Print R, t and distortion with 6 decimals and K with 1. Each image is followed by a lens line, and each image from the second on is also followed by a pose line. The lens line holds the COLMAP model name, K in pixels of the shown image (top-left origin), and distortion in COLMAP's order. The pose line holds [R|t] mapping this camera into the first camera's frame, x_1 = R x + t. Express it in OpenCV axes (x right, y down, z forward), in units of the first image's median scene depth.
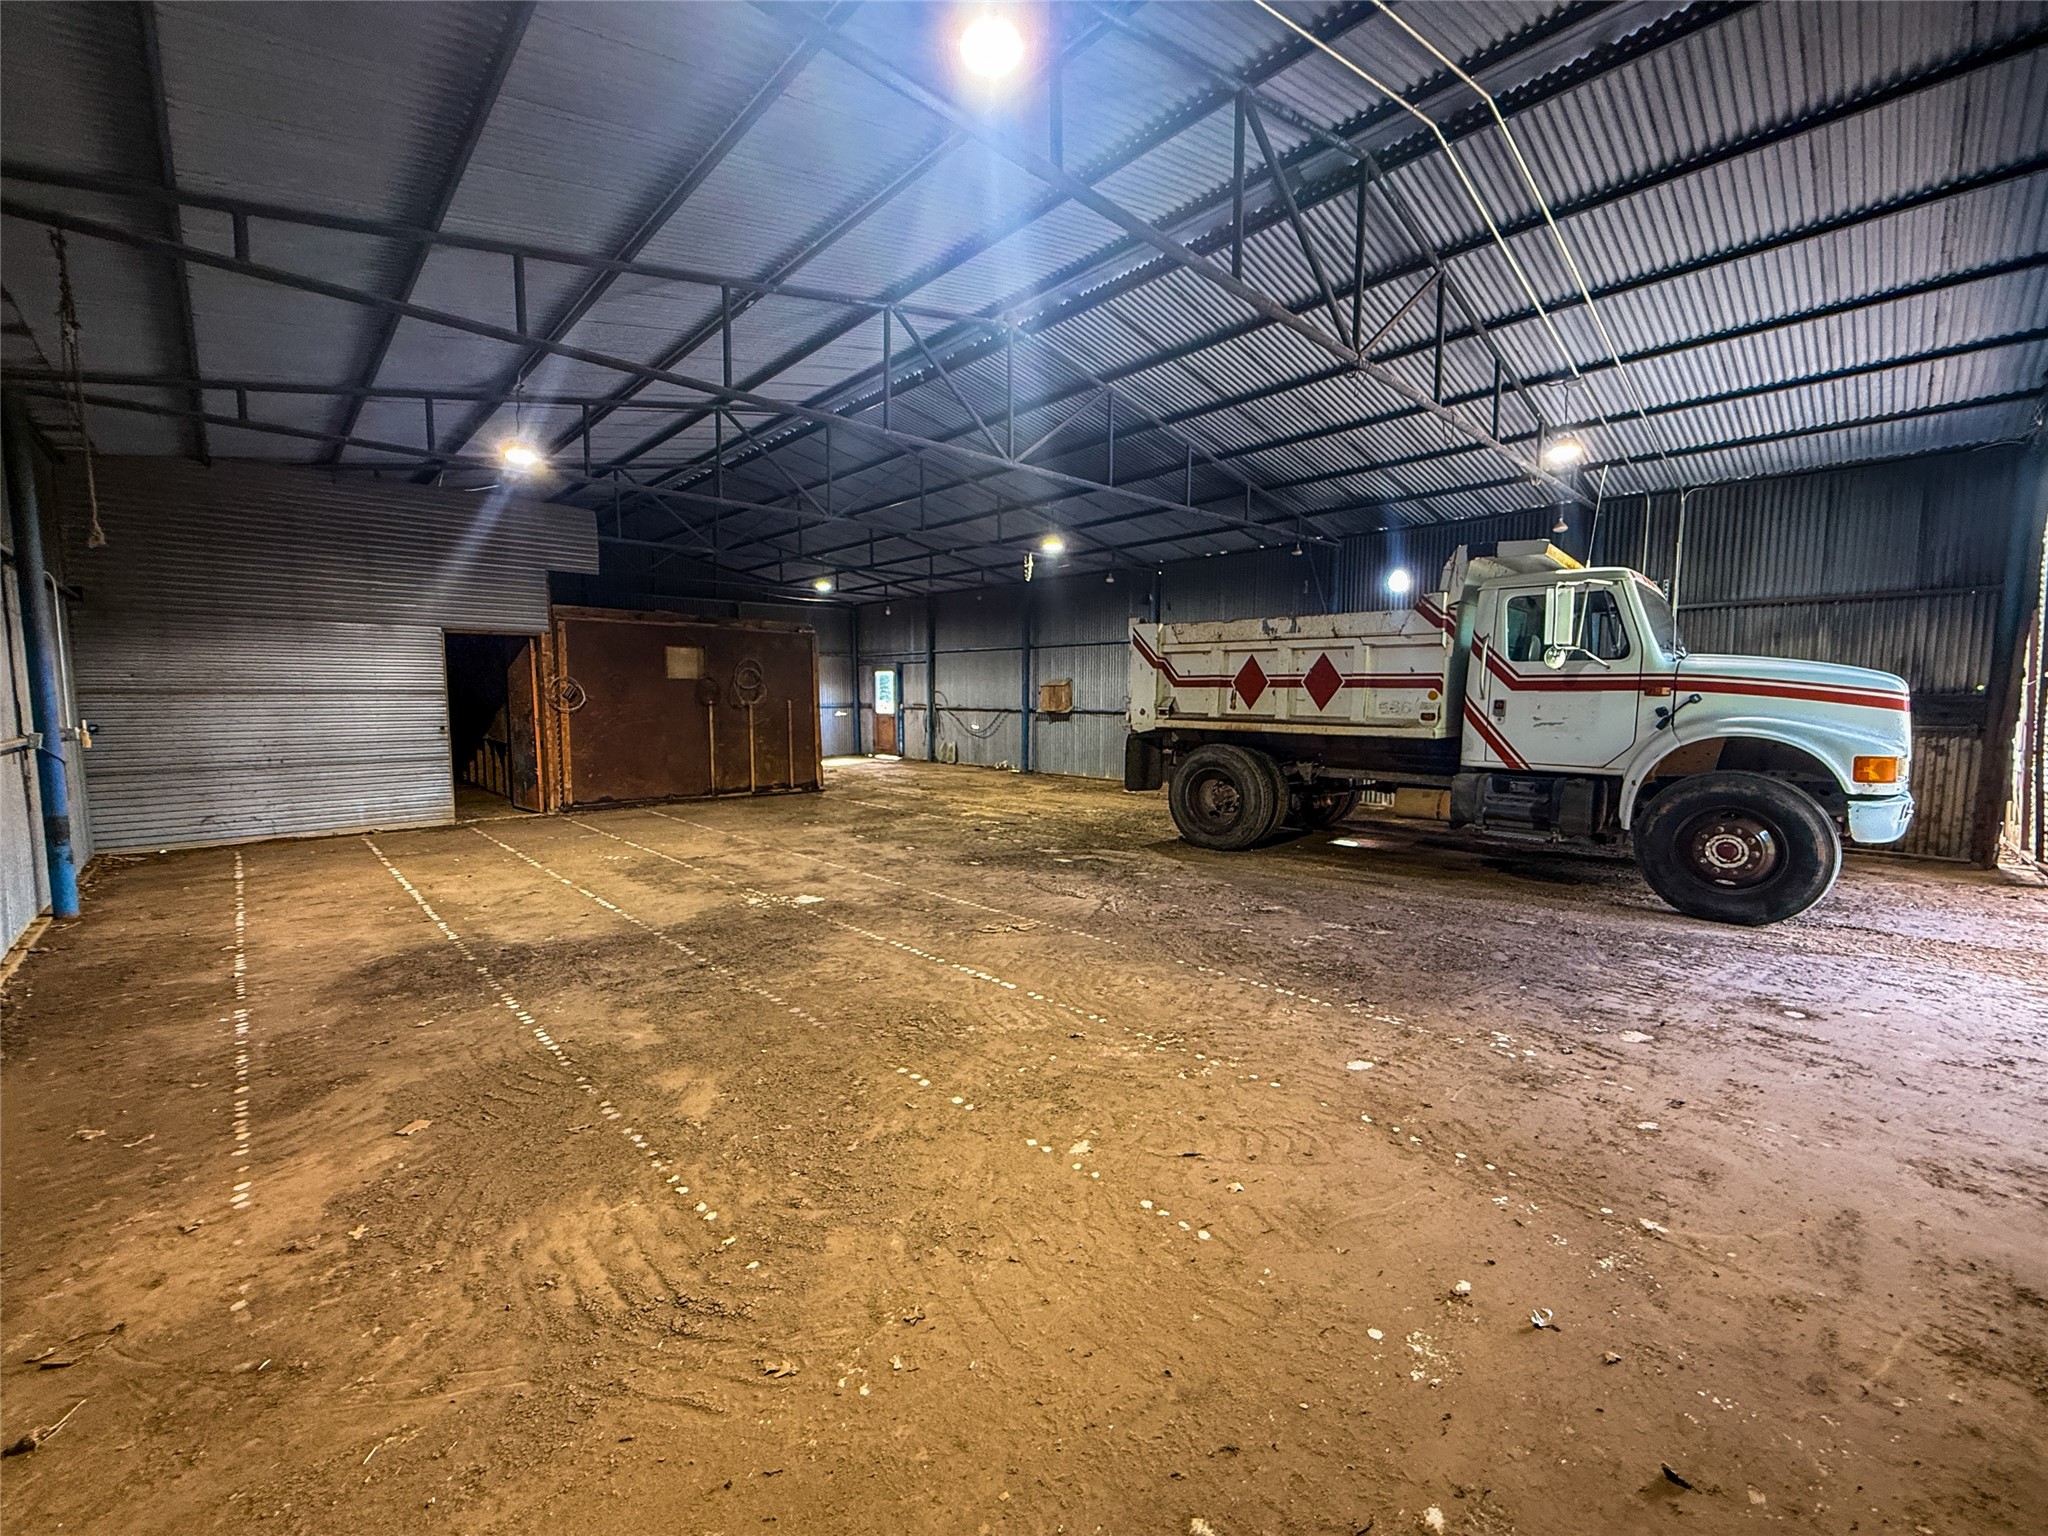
lens RADIAL K [[830.7, 0, 1024.0], [0, 830.7, 768.0], [0, 0, 1]] dist [-0.000117, -0.000010]
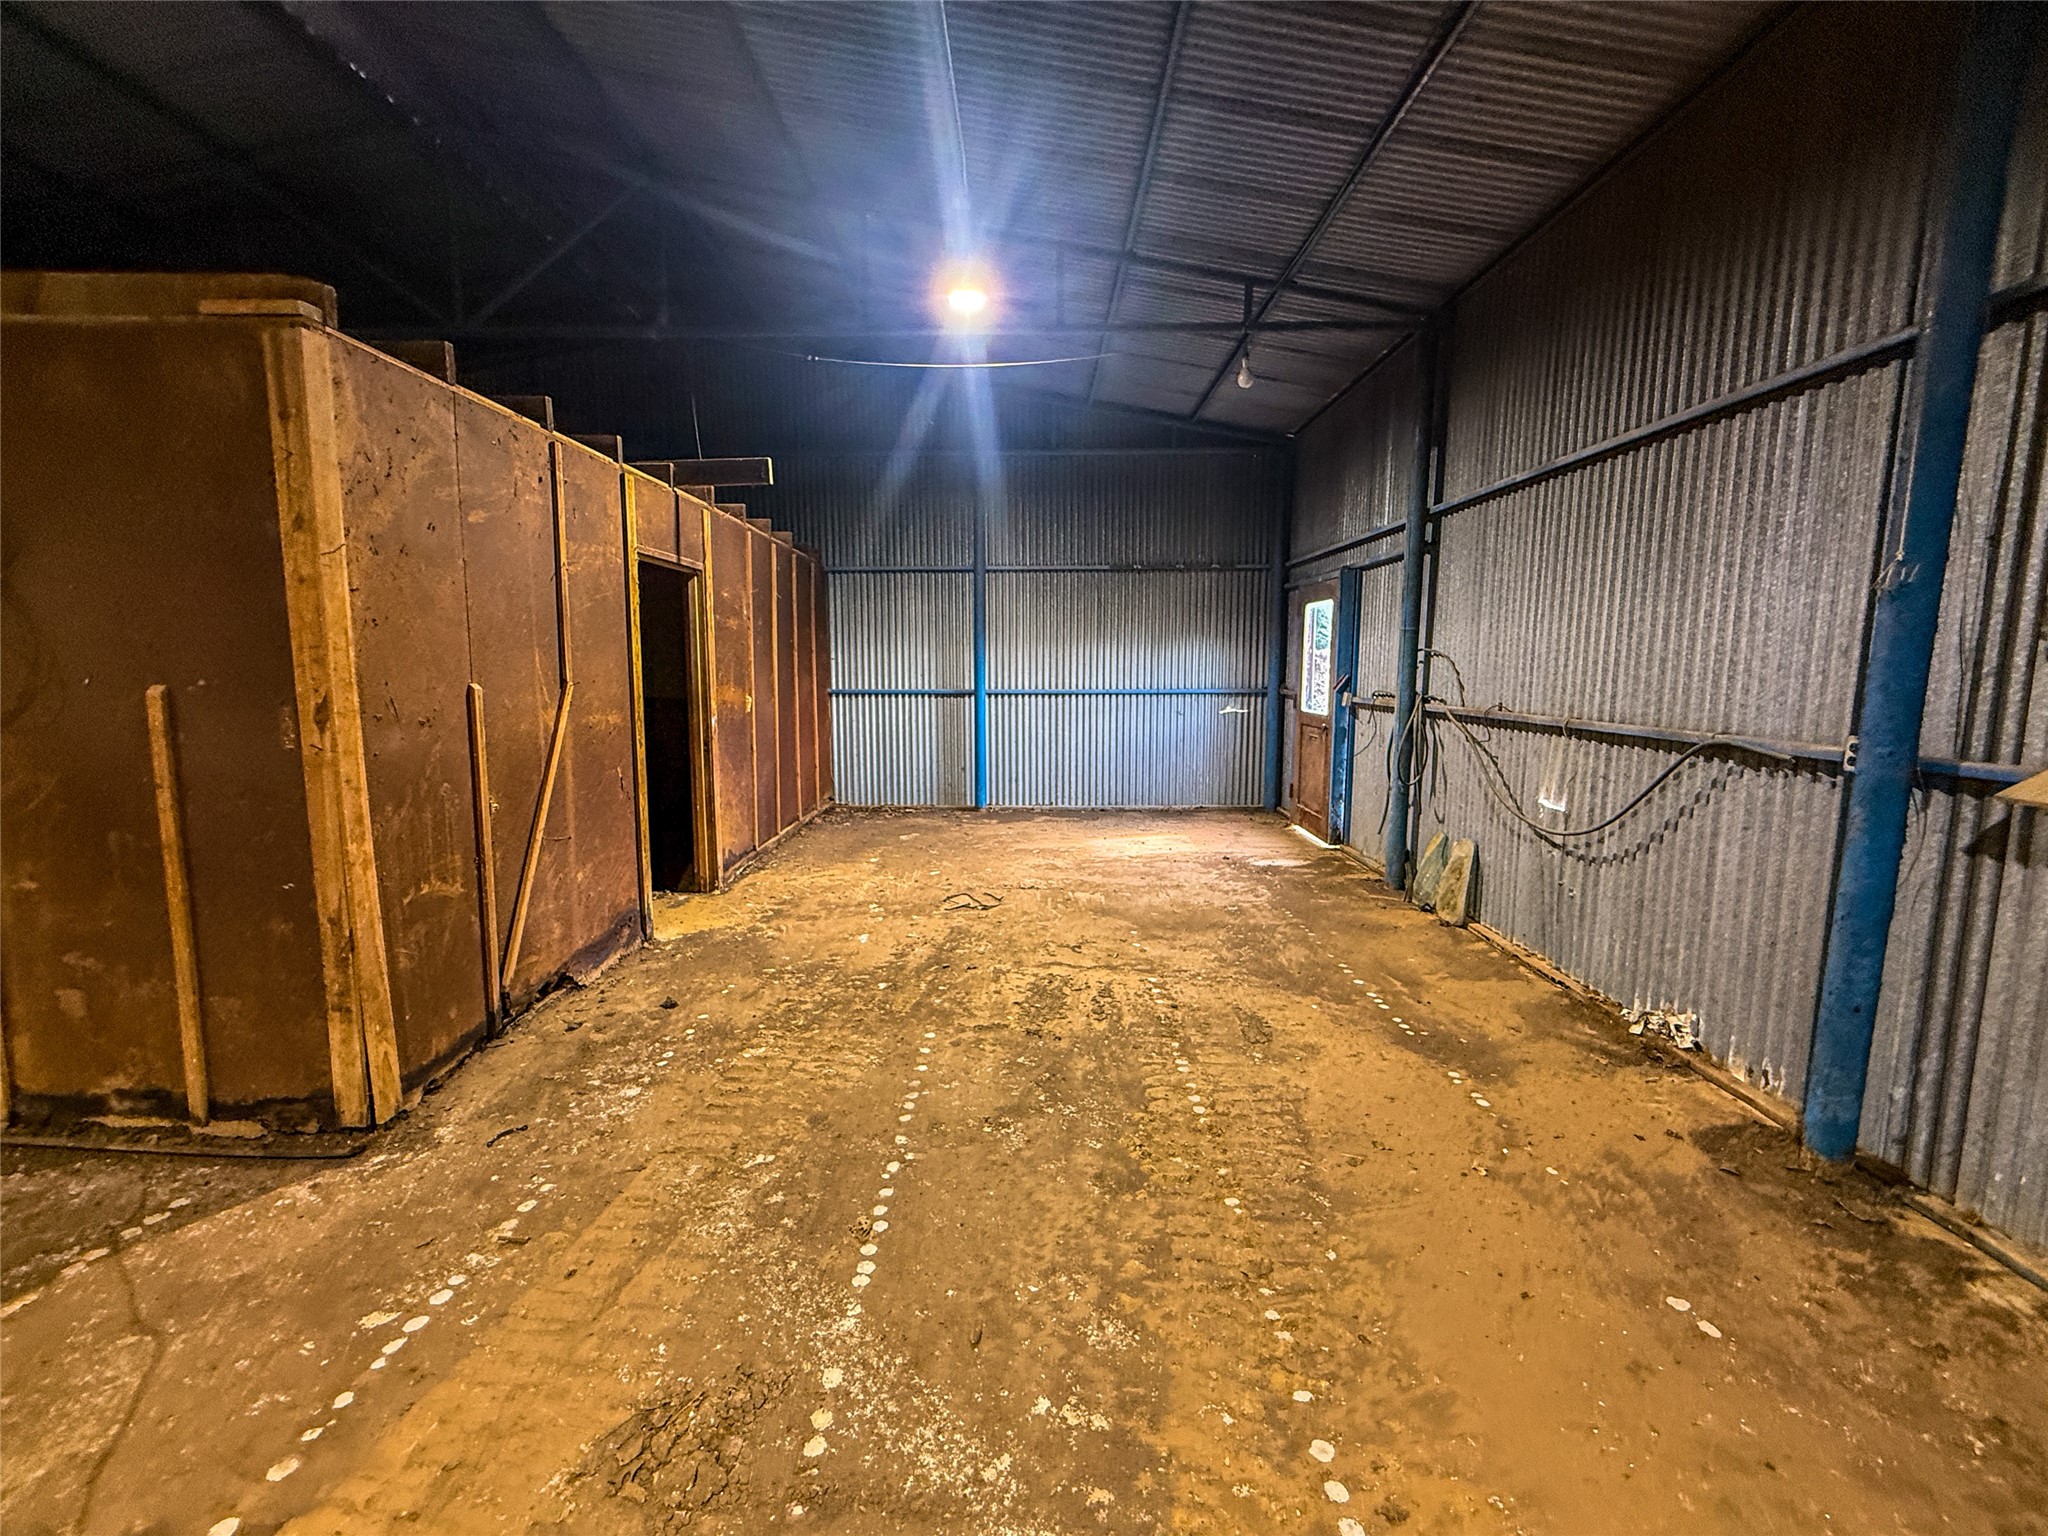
lens RADIAL K [[830.7, 0, 1024.0], [0, 830.7, 768.0], [0, 0, 1]] dist [-0.000117, -0.000010]
pose [[0.718089, 0.088123, -0.690349, -0.004288], [-0.066591, 0.996100, 0.057885, -0.059358], [0.692758, 0.004404, 0.721157, 0.692566]]
